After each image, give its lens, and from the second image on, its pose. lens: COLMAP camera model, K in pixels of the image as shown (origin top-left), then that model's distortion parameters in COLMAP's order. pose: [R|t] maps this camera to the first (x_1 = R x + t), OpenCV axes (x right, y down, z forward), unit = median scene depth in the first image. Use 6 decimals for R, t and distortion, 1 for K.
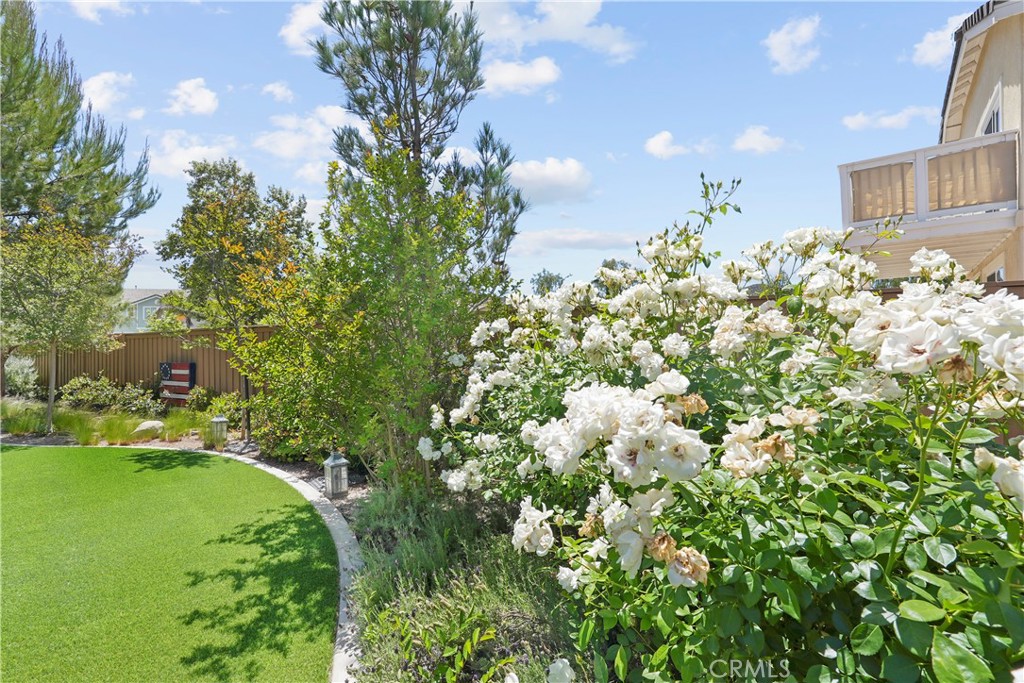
lens RADIAL K [[467.1, 0, 516.6], [0, 467.1, 351.0], [0, 0, 1]] dist [-0.005192, 0.004041]
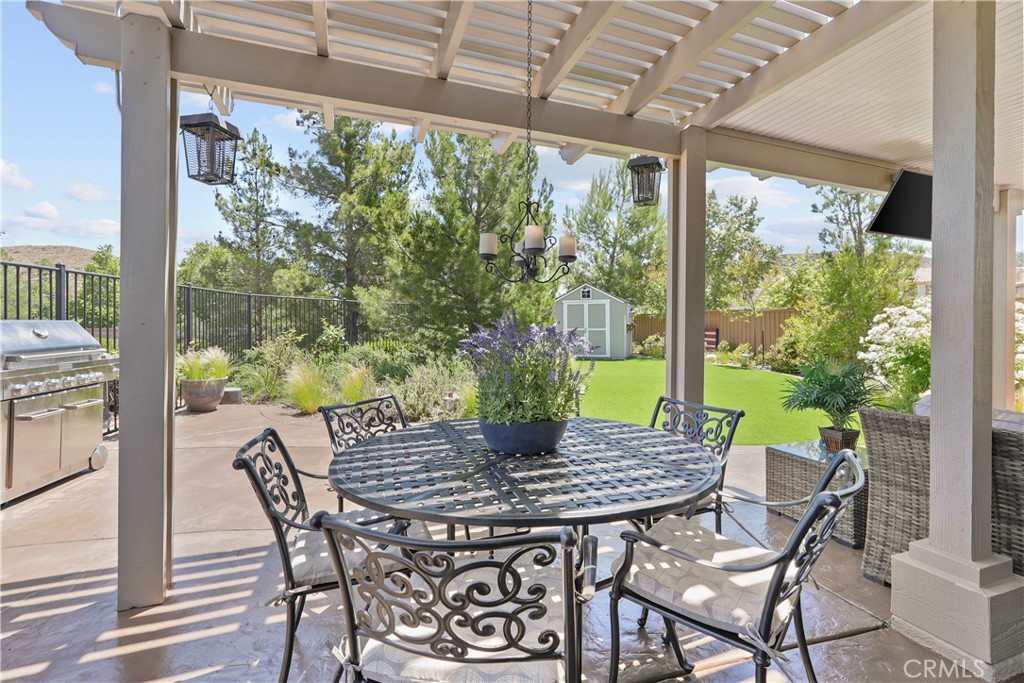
lens RADIAL K [[459.7, 0, 516.3], [0, 459.7, 307.6], [0, 0, 1]] dist [-0.006989, 0.006499]
pose [[0.643582, -0.006354, -0.765351, 0.199487], [-0.024838, 0.999265, -0.029183, 0.016474], [0.764974, 0.037792, 0.642951, -0.820928]]
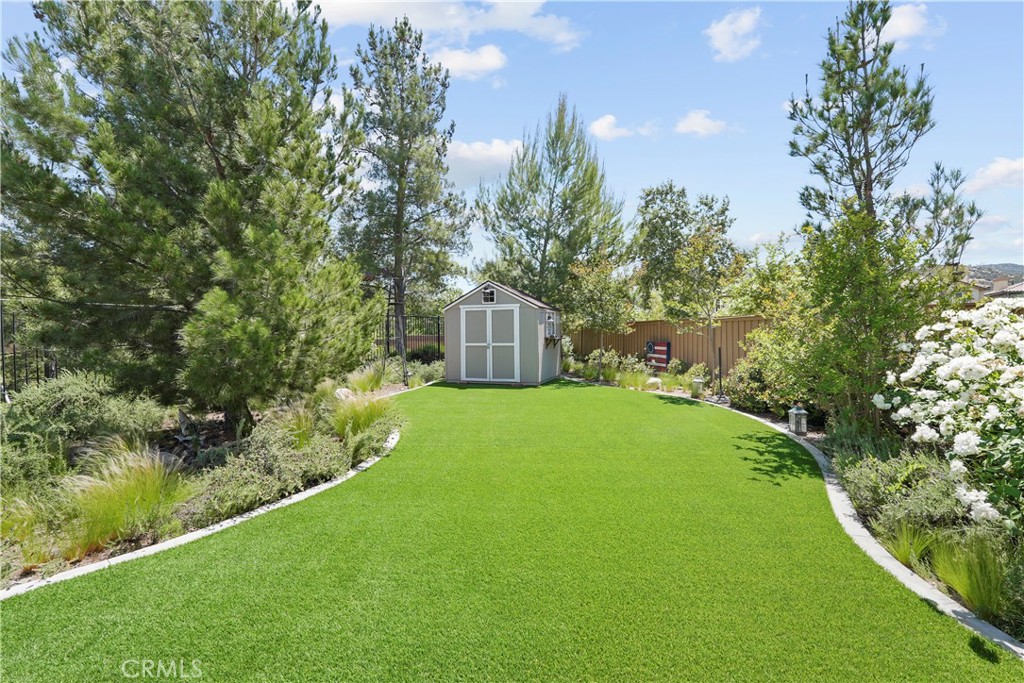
lens RADIAL K [[459.7, 0, 517.2], [0, 459.7, 318.9], [0, 0, 1]] dist [-0.006989, 0.006499]
pose [[0.673903, -0.002179, -0.738816, 0.042384], [-0.026242, 0.999294, -0.026883, 0.003603], [0.738353, 0.037504, 0.673370, -0.316767]]
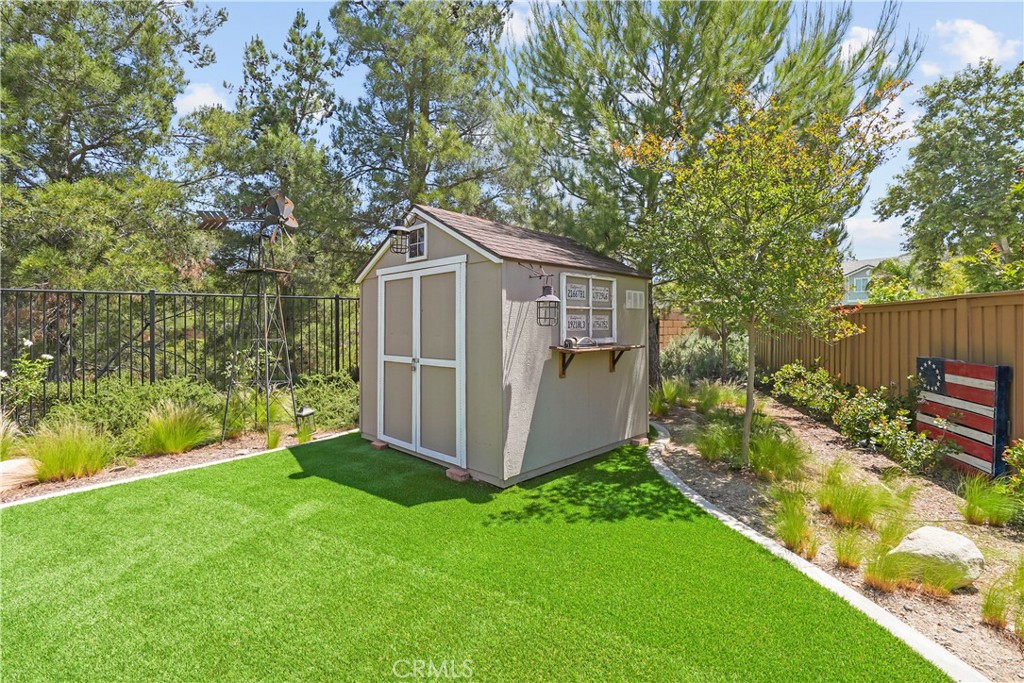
lens RADIAL K [[459.7, 0, 525.3], [0, 459.7, 315.6], [0, 0, 1]] dist [-0.006989, 0.006499]
pose [[0.279454, 0.004005, -0.960151, -0.413258], [-0.024548, 0.999694, -0.002974, -0.010446], [0.959845, 0.024401, 0.279467, 0.450124]]
